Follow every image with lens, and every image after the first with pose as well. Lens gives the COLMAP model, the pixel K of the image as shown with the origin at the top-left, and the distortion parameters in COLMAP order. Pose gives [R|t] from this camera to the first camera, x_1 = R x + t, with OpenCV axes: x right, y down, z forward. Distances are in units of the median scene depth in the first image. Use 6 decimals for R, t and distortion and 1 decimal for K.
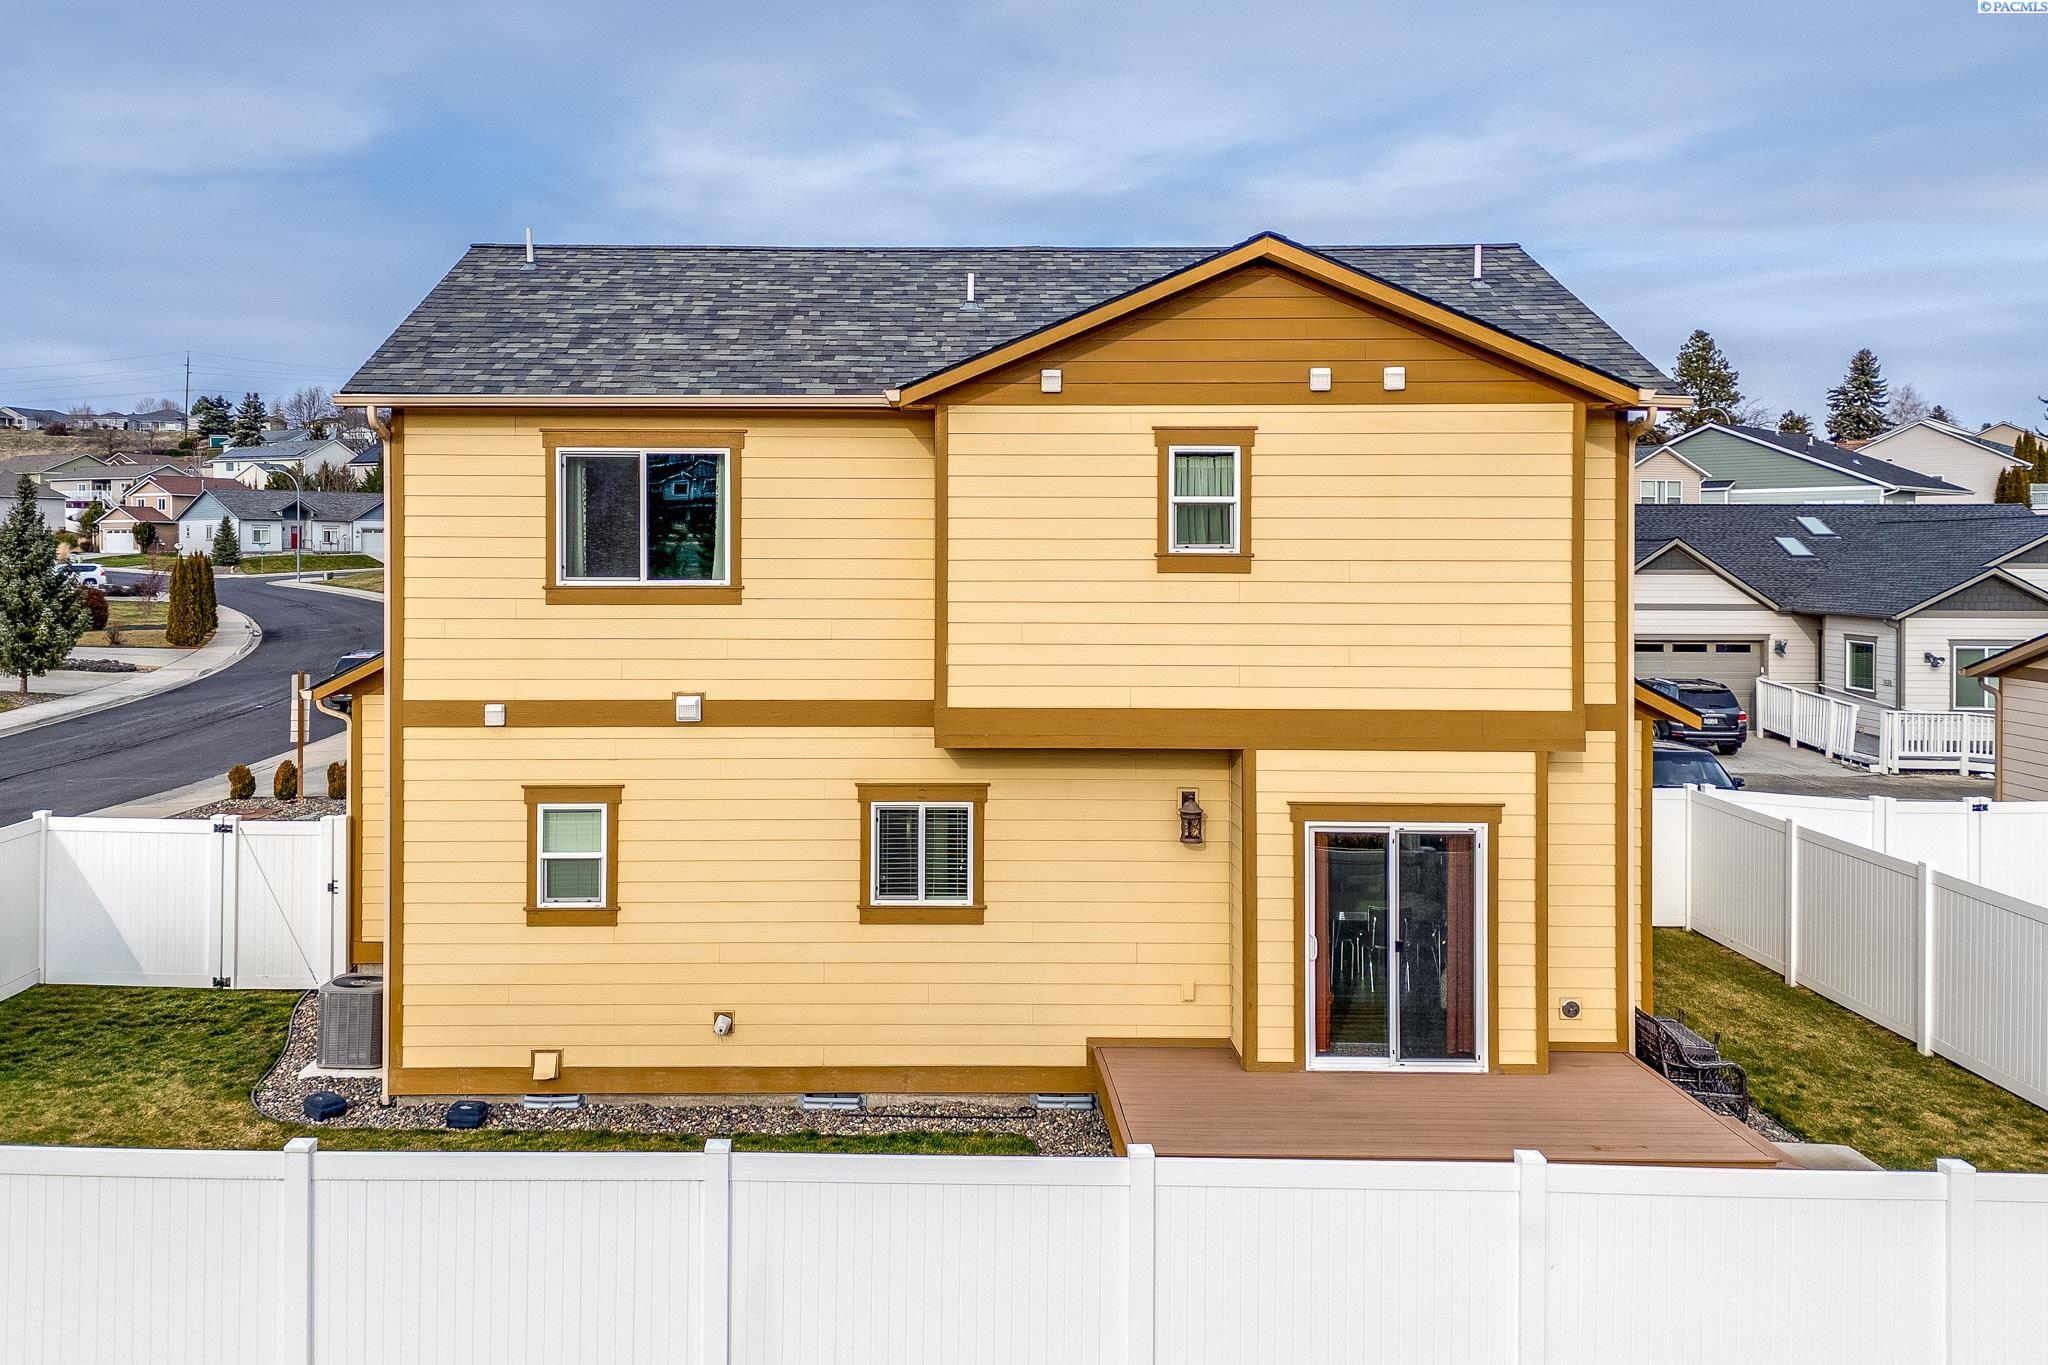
lens RADIAL K [[1593.7, 0, 958.1], [0, 1593.7, 551.6], [0, 0, 1]] dist [0.064348, -0.002328]
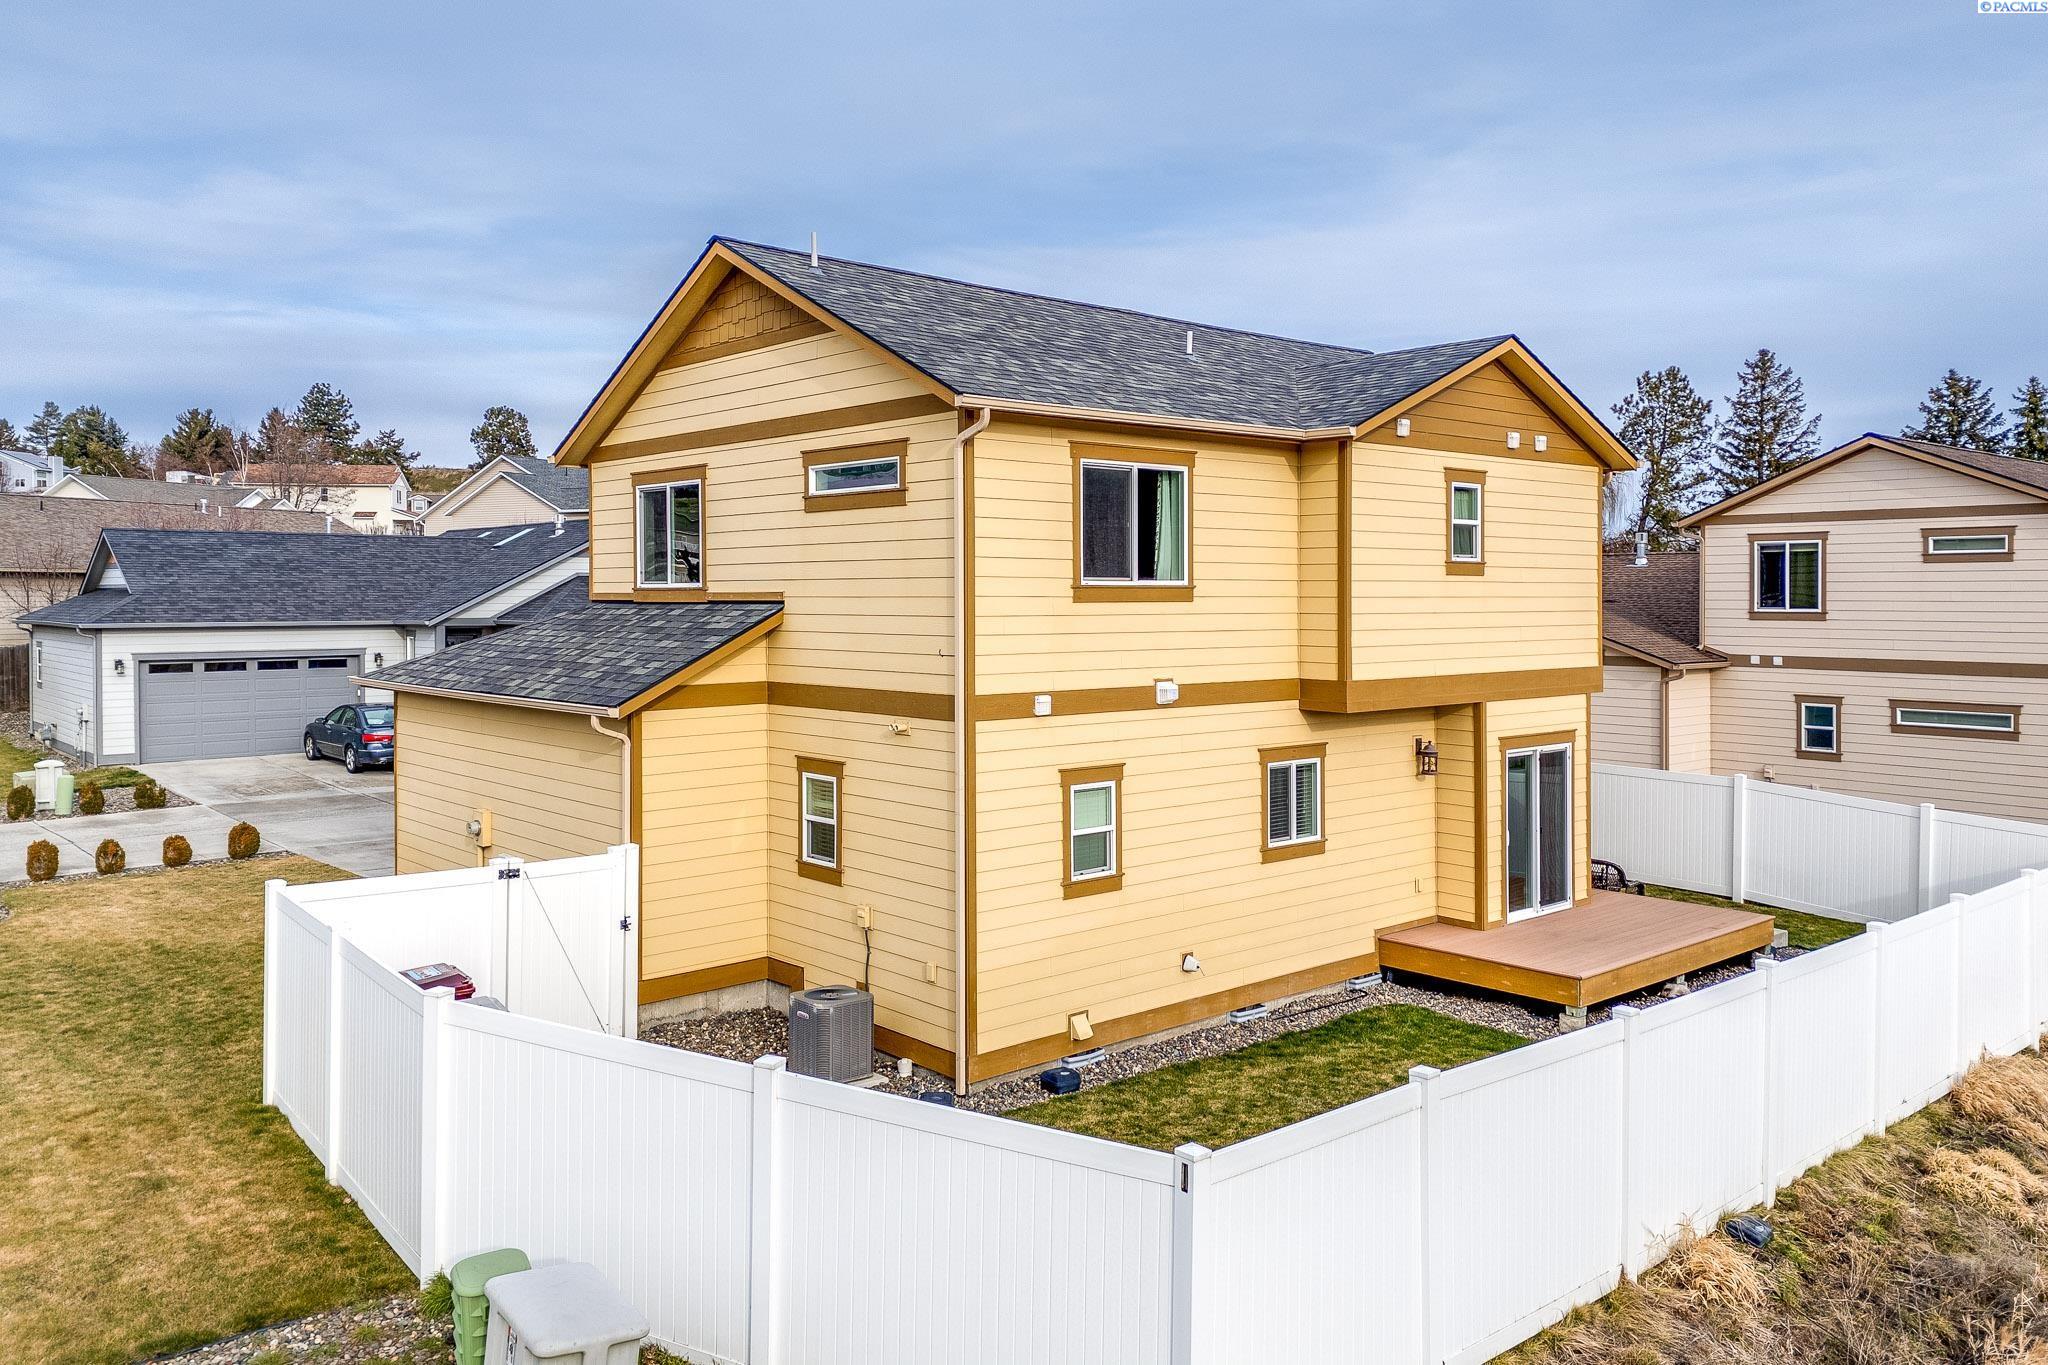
lens RADIAL K [[1514.1, 0, 1019.9], [0, 1514.1, 601.4], [0, 0, 1]] dist [0.020577, -0.002030]
pose [[0.762294, -0.004129, 0.647218, -0.950236], [0.007973, 0.999964, -0.003011, 0.035362], [-0.647182, 0.007455, 0.762299, 0.240386]]
